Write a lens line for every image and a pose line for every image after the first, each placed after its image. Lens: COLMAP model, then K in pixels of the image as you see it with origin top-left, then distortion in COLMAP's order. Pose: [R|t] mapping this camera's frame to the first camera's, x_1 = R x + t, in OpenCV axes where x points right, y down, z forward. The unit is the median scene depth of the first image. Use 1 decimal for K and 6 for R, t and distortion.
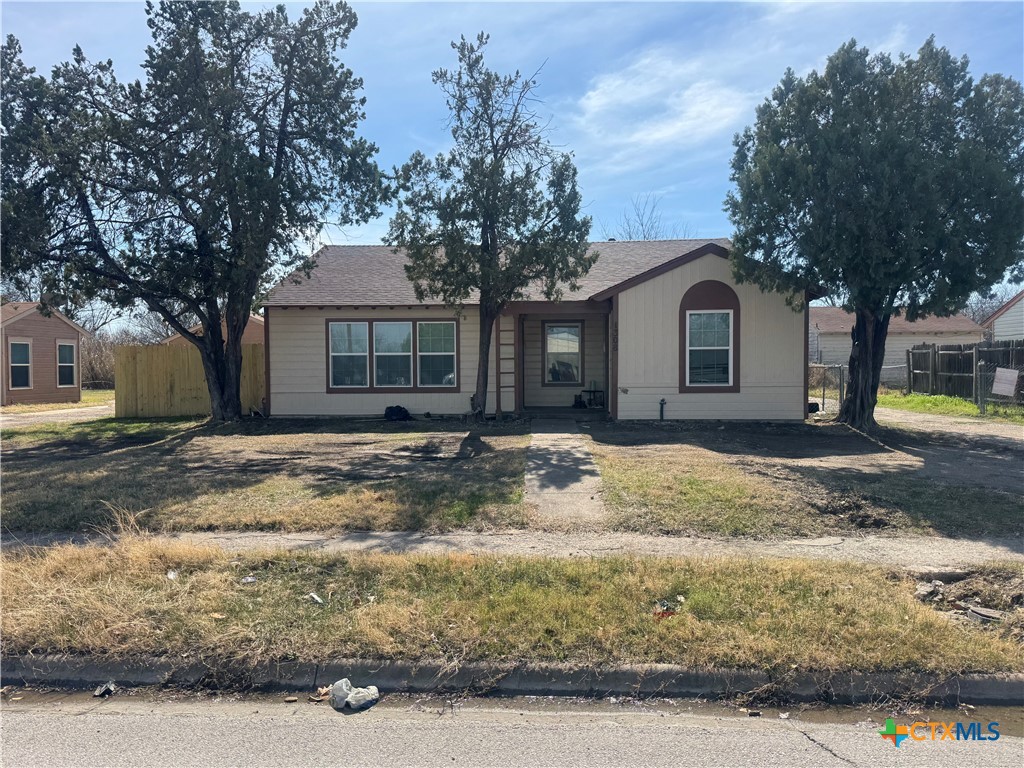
lens RADIAL K [[715.9, 0, 502.1], [0, 715.9, 383.3], [0, 0, 1]] dist [0.037497, -0.035367]
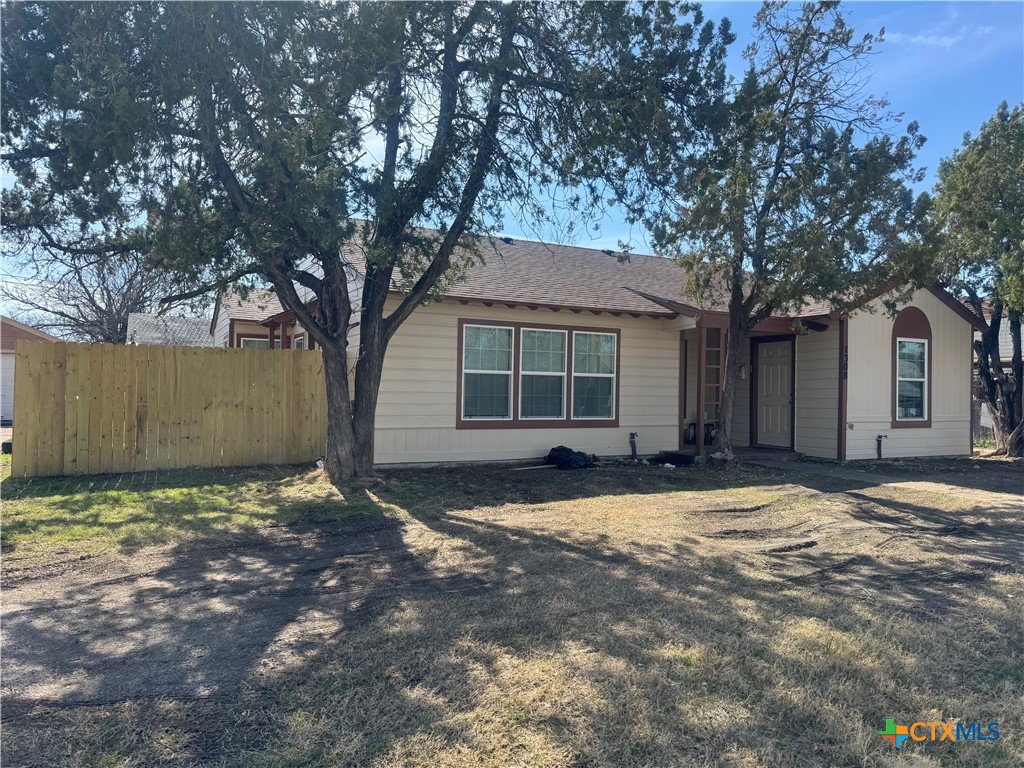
lens RADIAL K [[715.9, 0, 510.9], [0, 715.9, 374.0], [0, 0, 1]] dist [0.037497, -0.035367]
pose [[0.862943, 0.030563, 0.504375, -0.613731], [-0.009471, 0.998972, -0.044331, -0.009808], [-0.505212, 0.033478, 0.862346, 0.451706]]
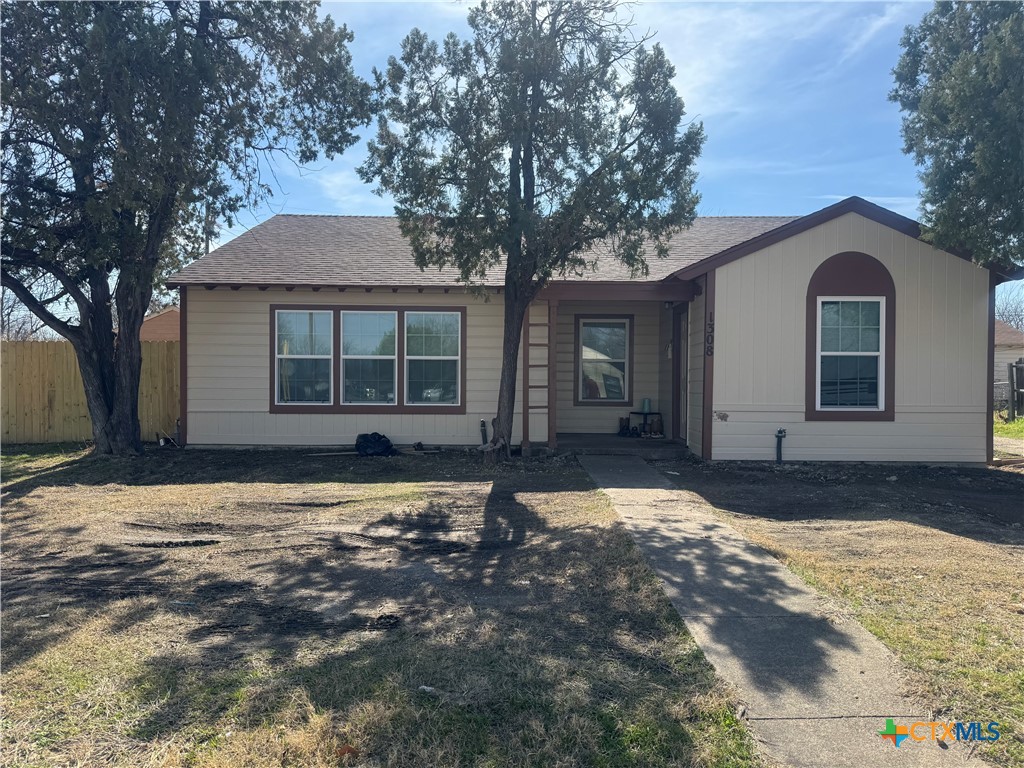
lens RADIAL K [[715.9, 0, 512.1], [0, 715.9, 382.7], [0, 0, 1]] dist [0.037497, -0.035367]
pose [[0.998359, 0.011994, 0.055999, -0.060246], [-0.011002, 0.999778, -0.017992, -0.006414], [-0.056202, 0.017346, 0.998269, 0.345082]]
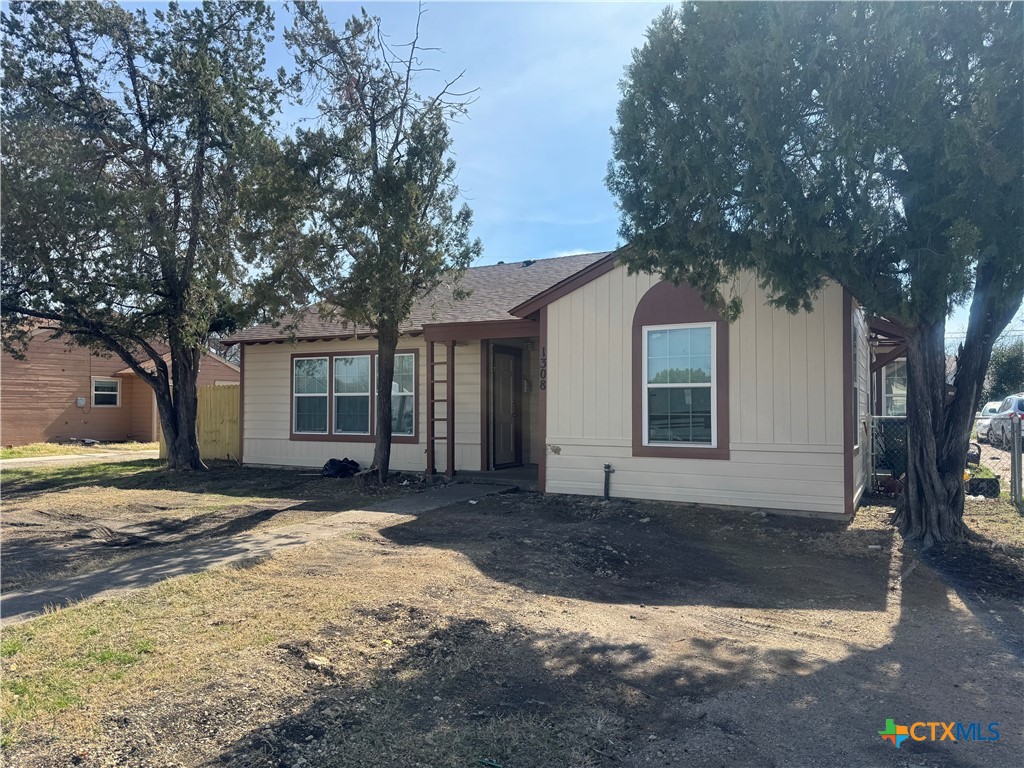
lens RADIAL K [[715.9, 0, 513.2], [0, 715.9, 376.9], [0, 0, 1]] dist [0.037497, -0.035367]
pose [[0.907752, -0.010573, -0.419374, 0.411320], [-0.017293, 0.997889, -0.062590, -0.014711], [0.419150, 0.064069, 0.905654, 0.371678]]
